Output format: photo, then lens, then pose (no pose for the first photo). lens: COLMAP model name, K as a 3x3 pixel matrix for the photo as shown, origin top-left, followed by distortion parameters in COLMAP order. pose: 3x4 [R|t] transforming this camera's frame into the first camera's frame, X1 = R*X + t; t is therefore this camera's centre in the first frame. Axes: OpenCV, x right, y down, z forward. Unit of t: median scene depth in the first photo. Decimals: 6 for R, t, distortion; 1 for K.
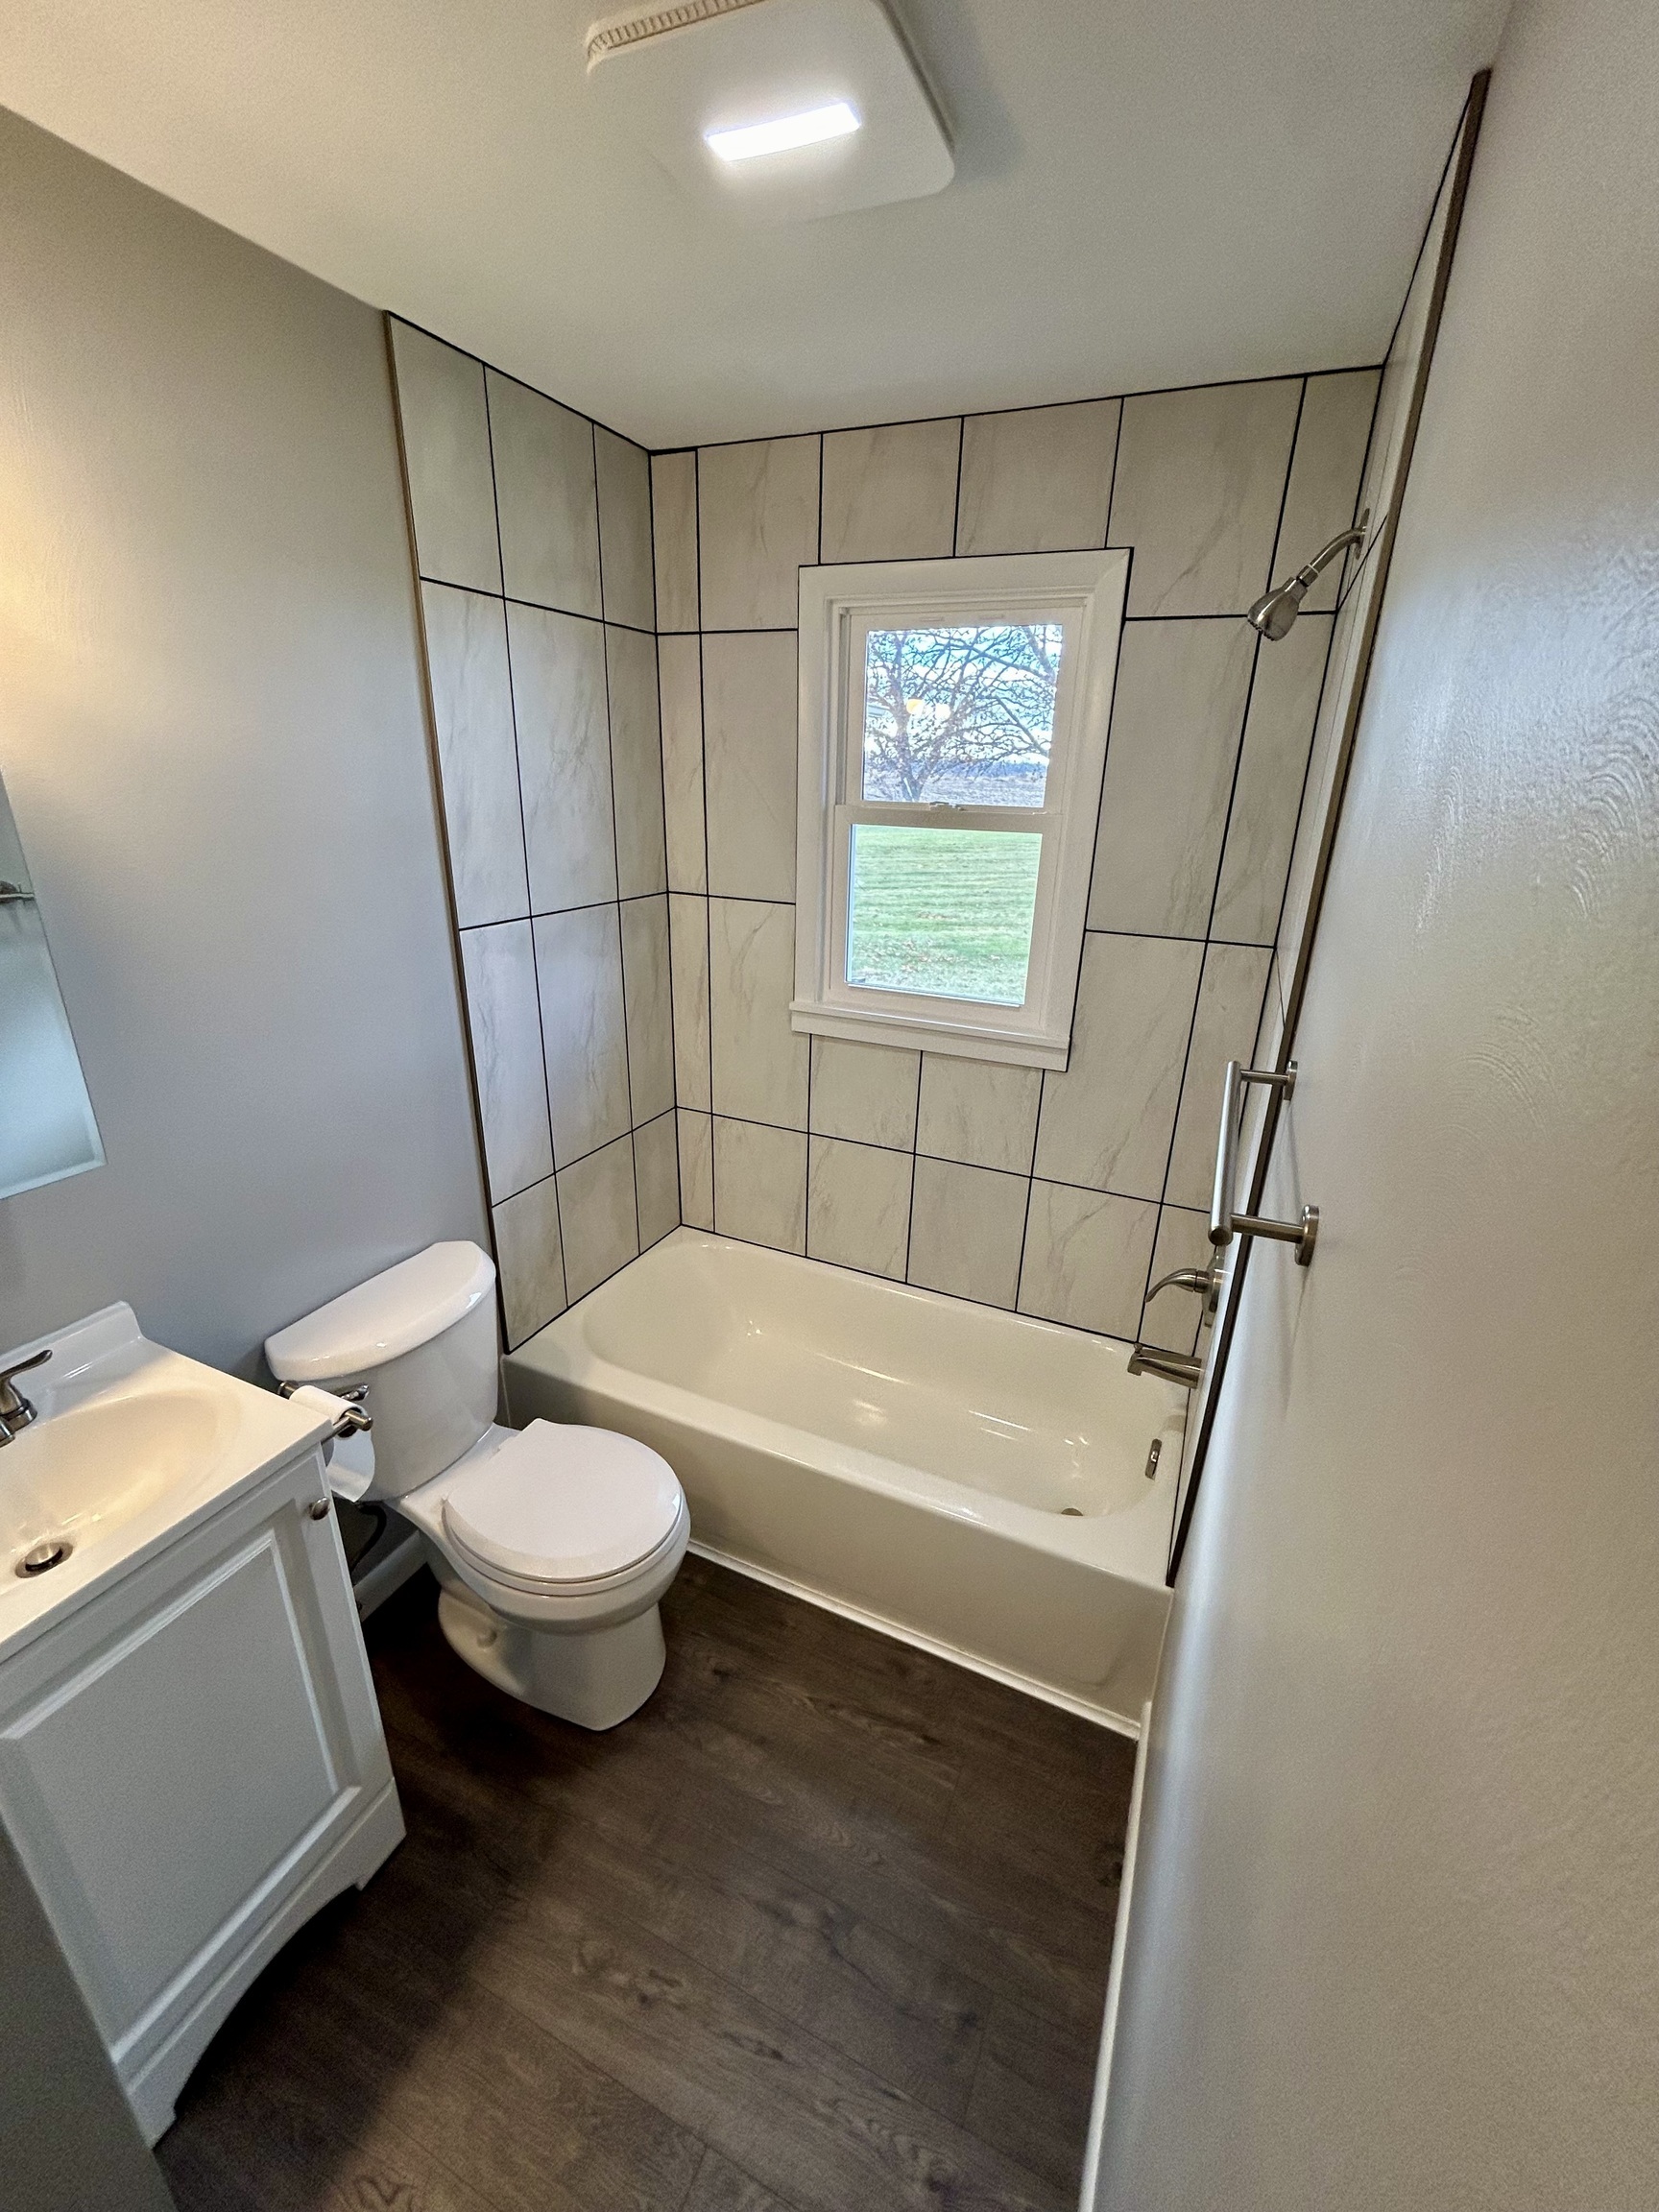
lens RADIAL K [[888.4, 0, 829.5], [0, 888.4, 1106.0], [0, 0, 1]] dist [-0.060385, -0.000148]
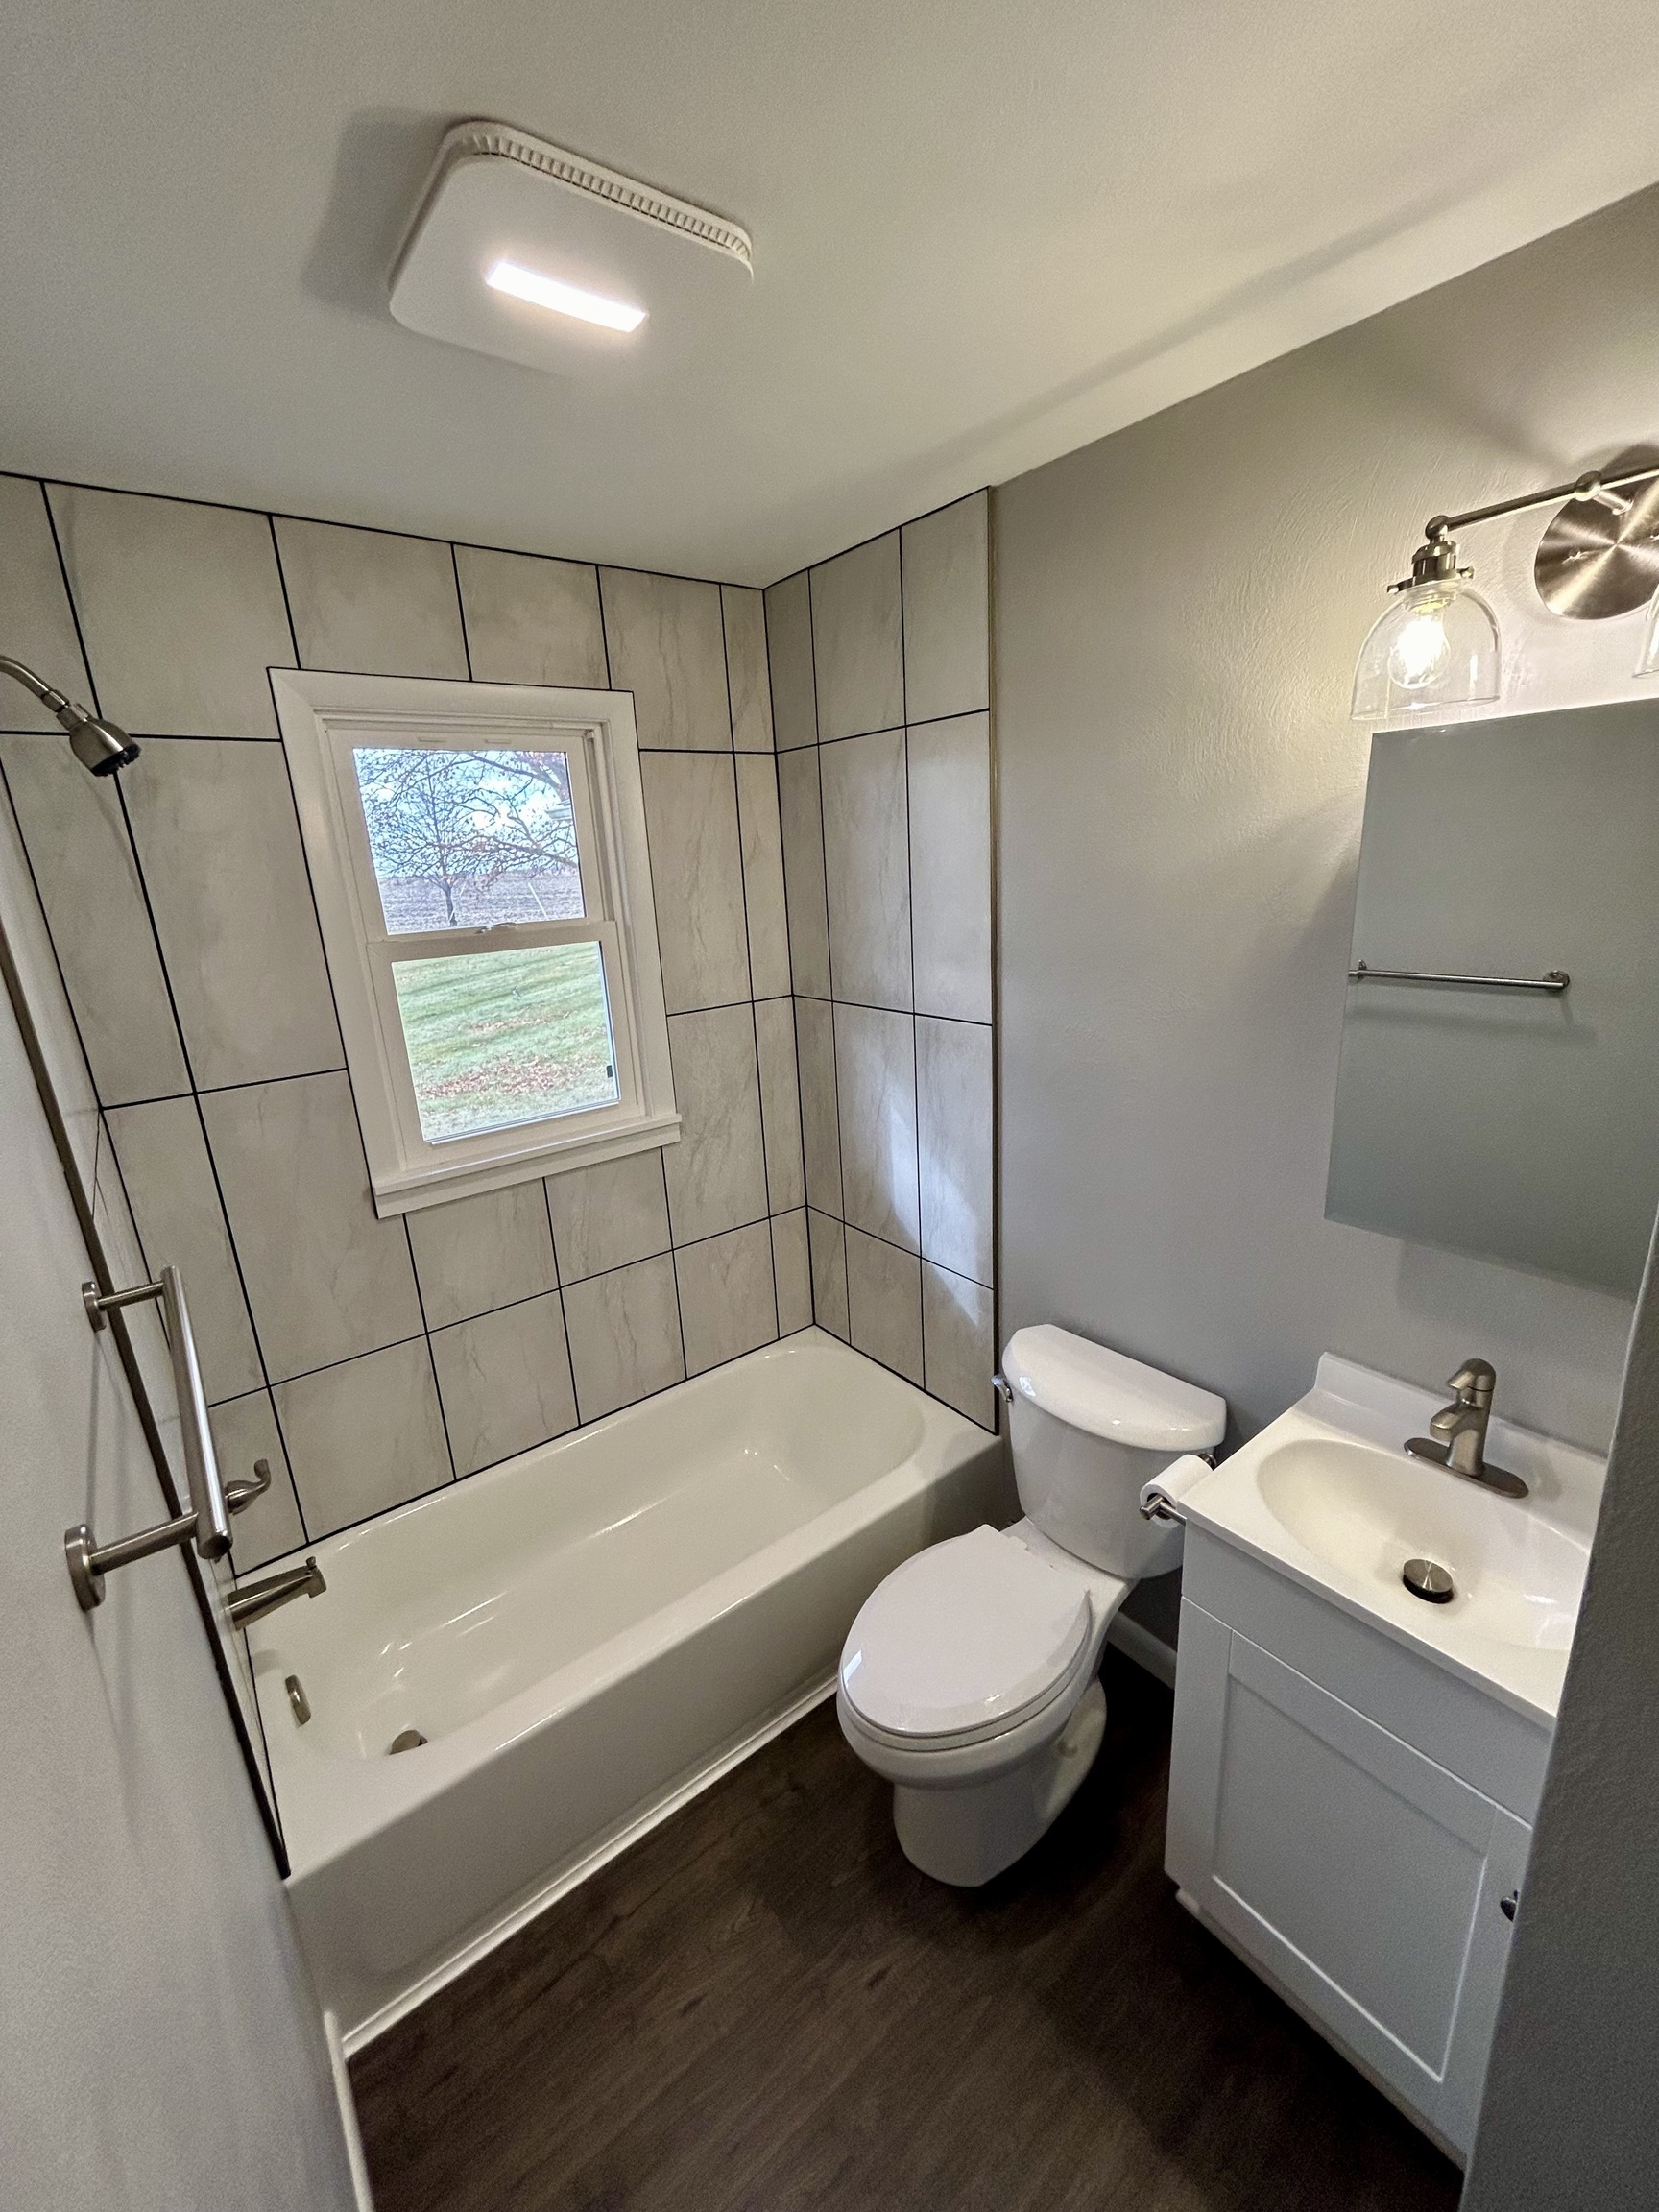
lens RADIAL K [[889.6, 0, 829.5], [0, 889.6, 1106.0], [0, 0, 1]] dist [-0.000022, -0.000008]
pose [[0.465214, -0.276899, 0.840775, -0.578509], [0.386224, 0.918133, 0.088672, -0.107969], [-0.796497, 0.283476, 0.534073, 0.242578]]
